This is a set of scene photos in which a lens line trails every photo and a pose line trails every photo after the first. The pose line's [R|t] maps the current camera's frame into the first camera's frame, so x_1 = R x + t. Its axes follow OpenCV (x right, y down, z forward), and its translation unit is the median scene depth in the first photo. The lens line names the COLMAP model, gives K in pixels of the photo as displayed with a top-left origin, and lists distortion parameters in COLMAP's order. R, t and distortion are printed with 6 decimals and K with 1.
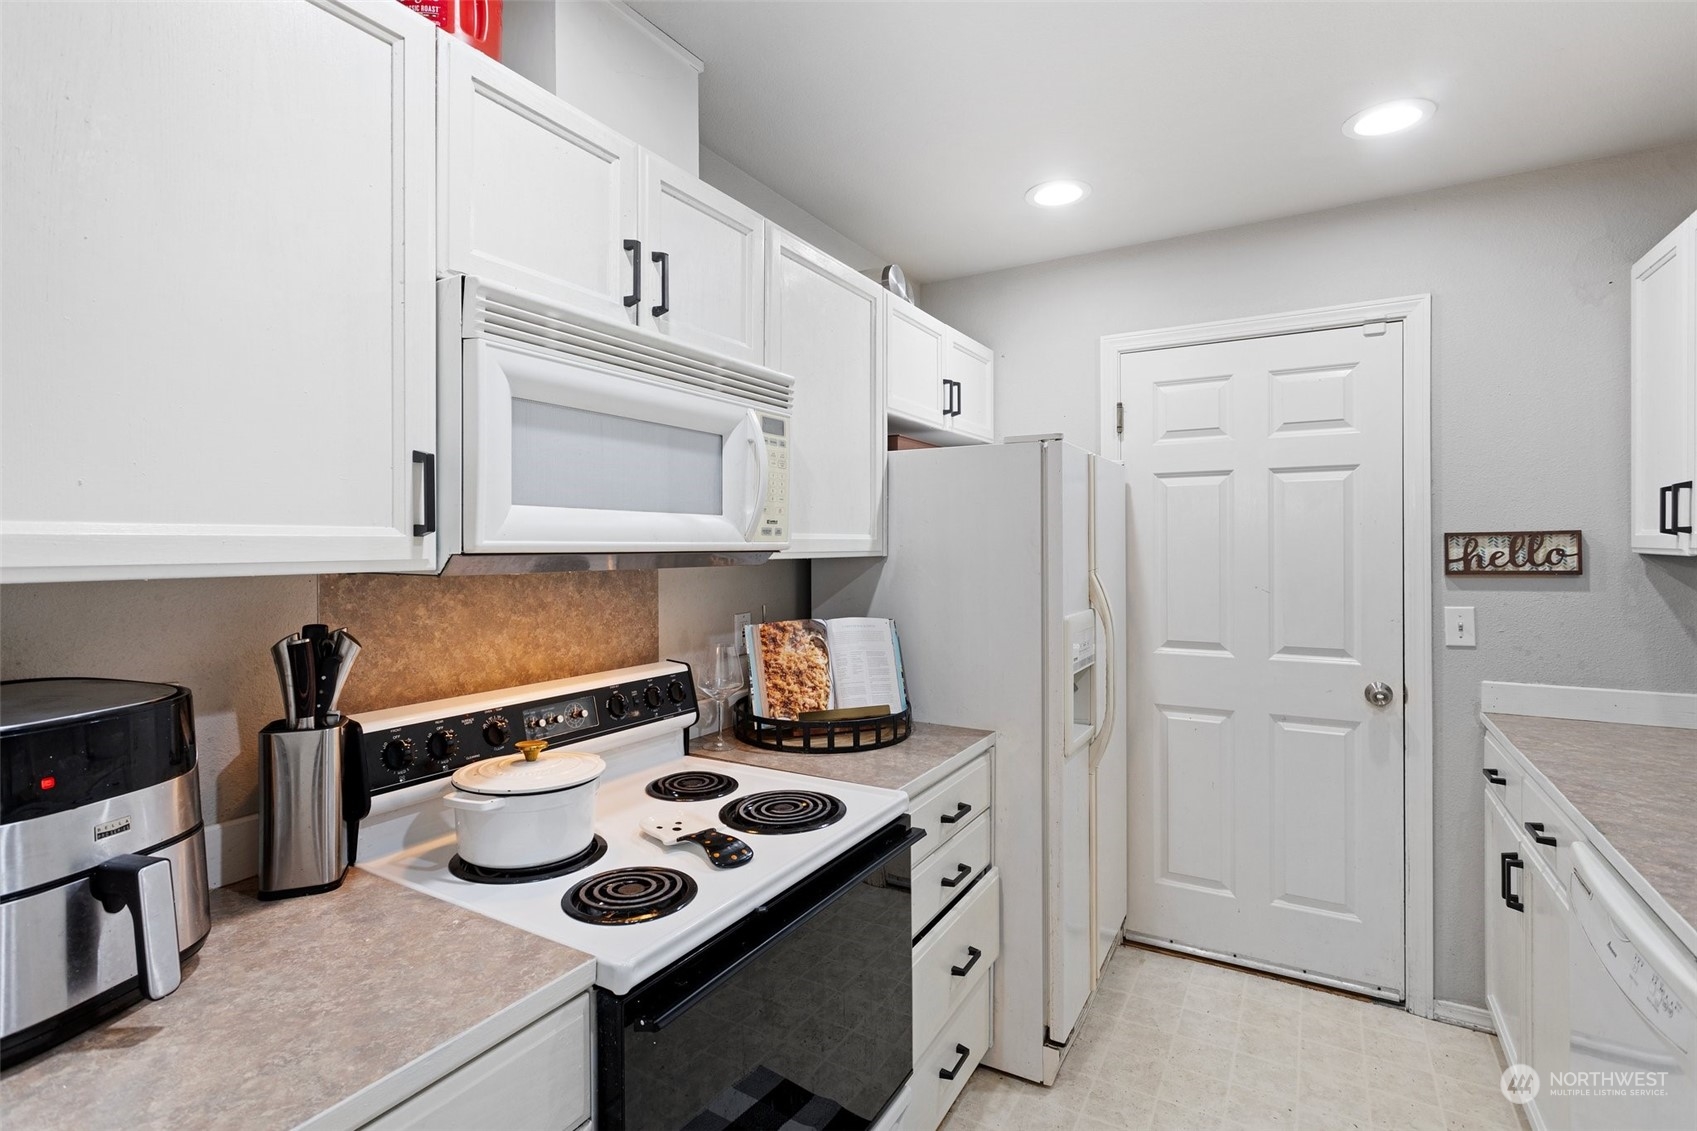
lens RADIAL K [[810.2, 0, 851.9], [0, 810.2, 550.3], [0, 0, 1]] dist [-0.002854, 0.005670]
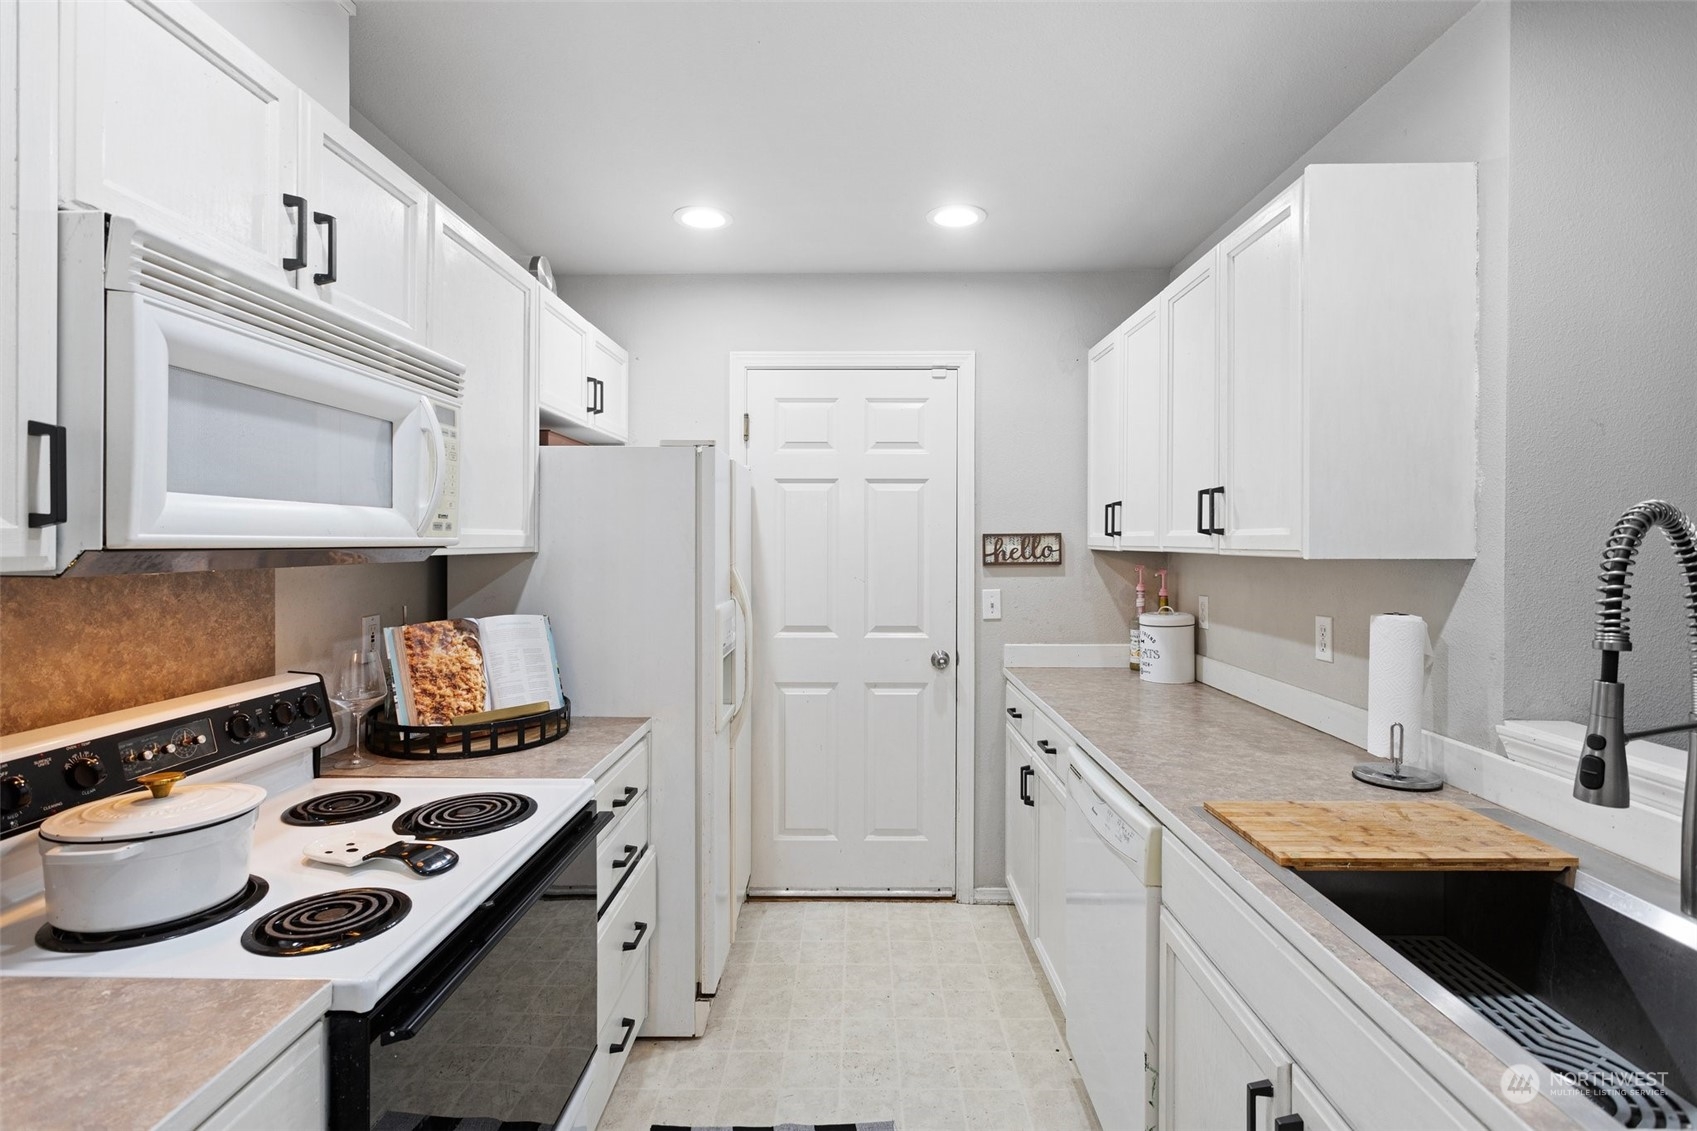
lens RADIAL K [[810.2, 0, 851.9], [0, 810.2, 550.3], [0, 0, 1]] dist [-0.002854, 0.005670]
pose [[0.870701, -0.000575, 0.491812, -0.122111], [-0.001723, 0.999990, 0.004220, 0.000156], [-0.491809, -0.004522, 0.870691, -0.052201]]
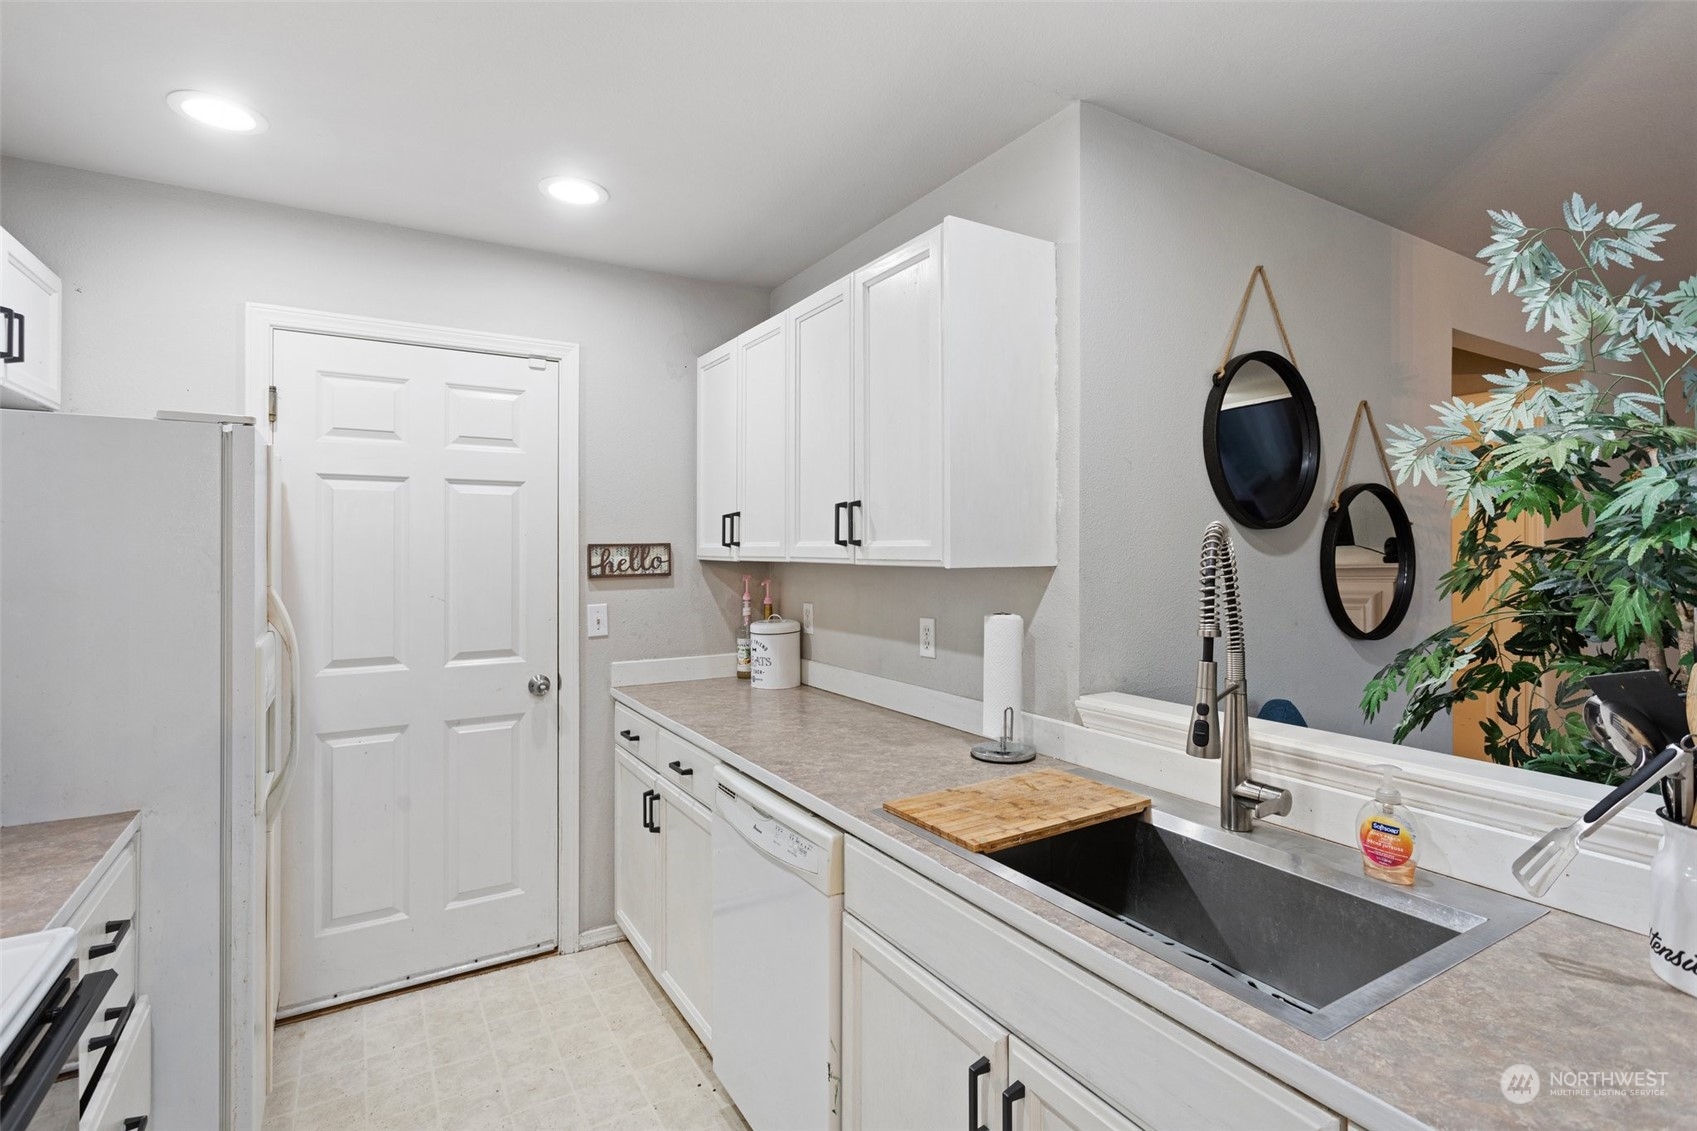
lens RADIAL K [[810.2, 0, 851.9], [0, 810.2, 550.3], [0, 0, 1]] dist [-0.002854, 0.005670]
pose [[0.478144, 0.002457, 0.878278, -0.169853], [0.005335, 0.999970, -0.005702, -0.003674], [-0.878265, 0.007412, 0.478116, 0.088753]]
